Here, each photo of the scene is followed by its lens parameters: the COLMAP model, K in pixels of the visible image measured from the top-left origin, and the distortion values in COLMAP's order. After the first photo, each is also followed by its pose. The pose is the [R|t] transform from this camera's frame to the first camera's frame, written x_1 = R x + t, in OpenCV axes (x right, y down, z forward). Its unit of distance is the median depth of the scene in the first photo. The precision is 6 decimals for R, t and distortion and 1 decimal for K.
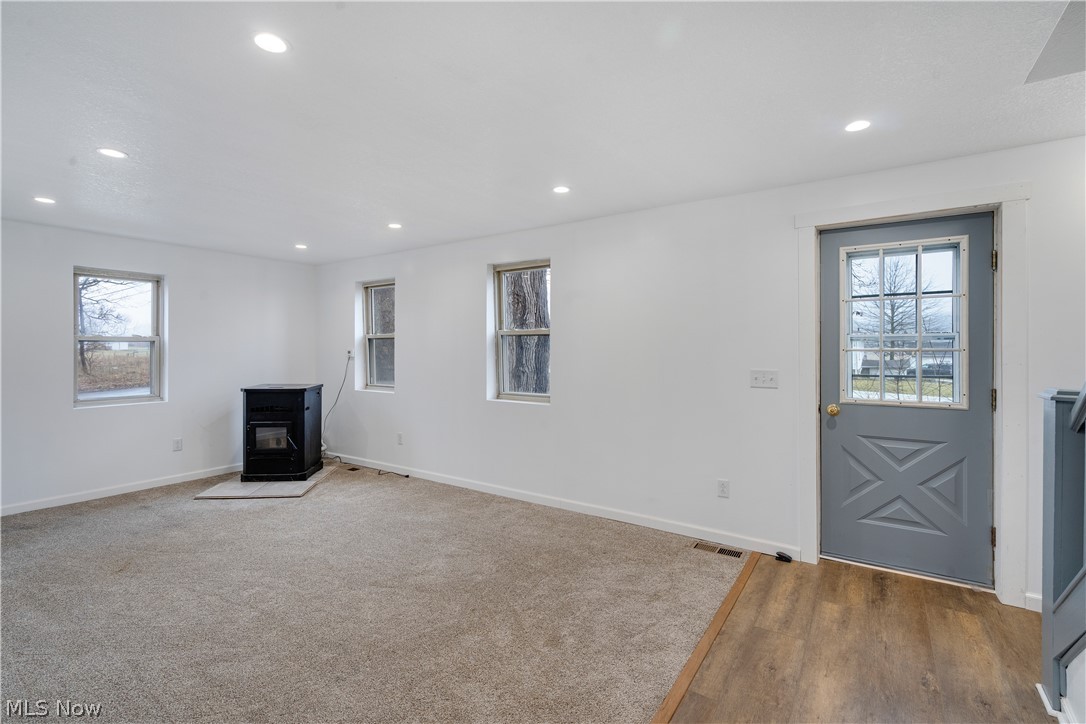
lens RADIAL K [[496.6, 0, 519.8], [0, 496.6, 347.3], [0, 0, 1]] dist [0.000012, 0.000346]
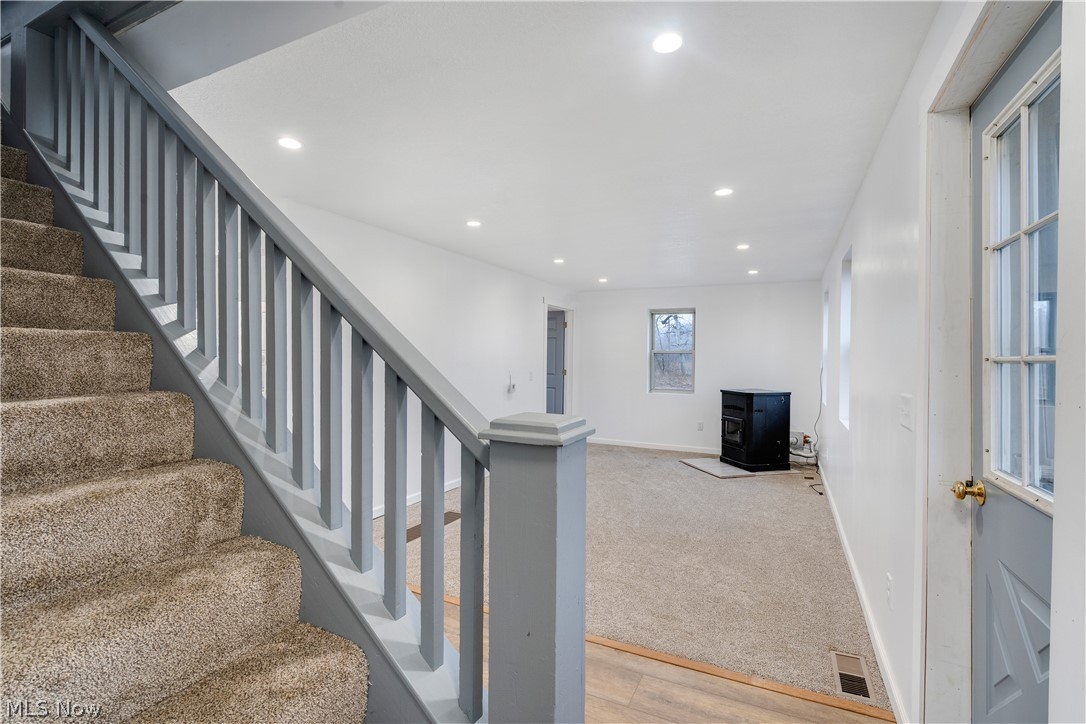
lens RADIAL K [[496.6, 0, 545.8], [0, 496.6, 355.3], [0, 0, 1]] dist [0.000012, 0.000346]
pose [[0.171218, -0.003196, -0.985228, 0.631442], [-0.013280, 0.999896, -0.005551, 0.009647], [0.985144, 0.014034, 0.171157, 0.334253]]
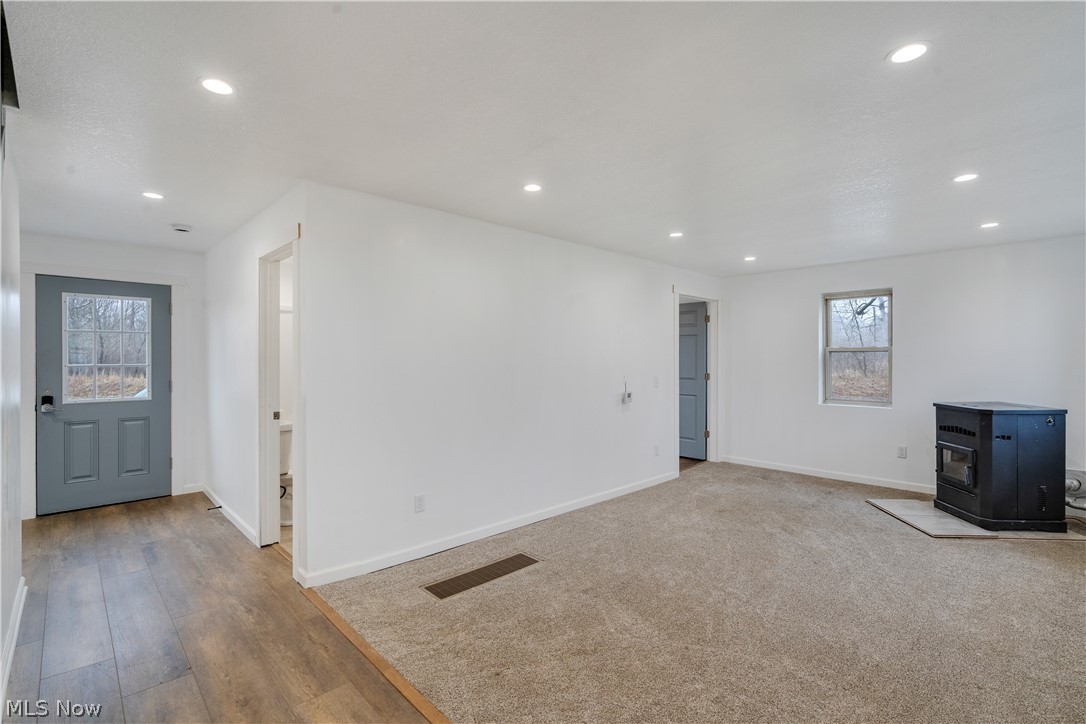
lens RADIAL K [[496.6, 0, 545.4], [0, 496.6, 359.2], [0, 0, 1]] dist [0.000012, 0.000346]
pose [[-0.172279, 0.001991, -0.985046, 0.431136], [0.000884, 0.999998, 0.001866, 0.005529], [0.985048, -0.000549, -0.172280, 0.473170]]
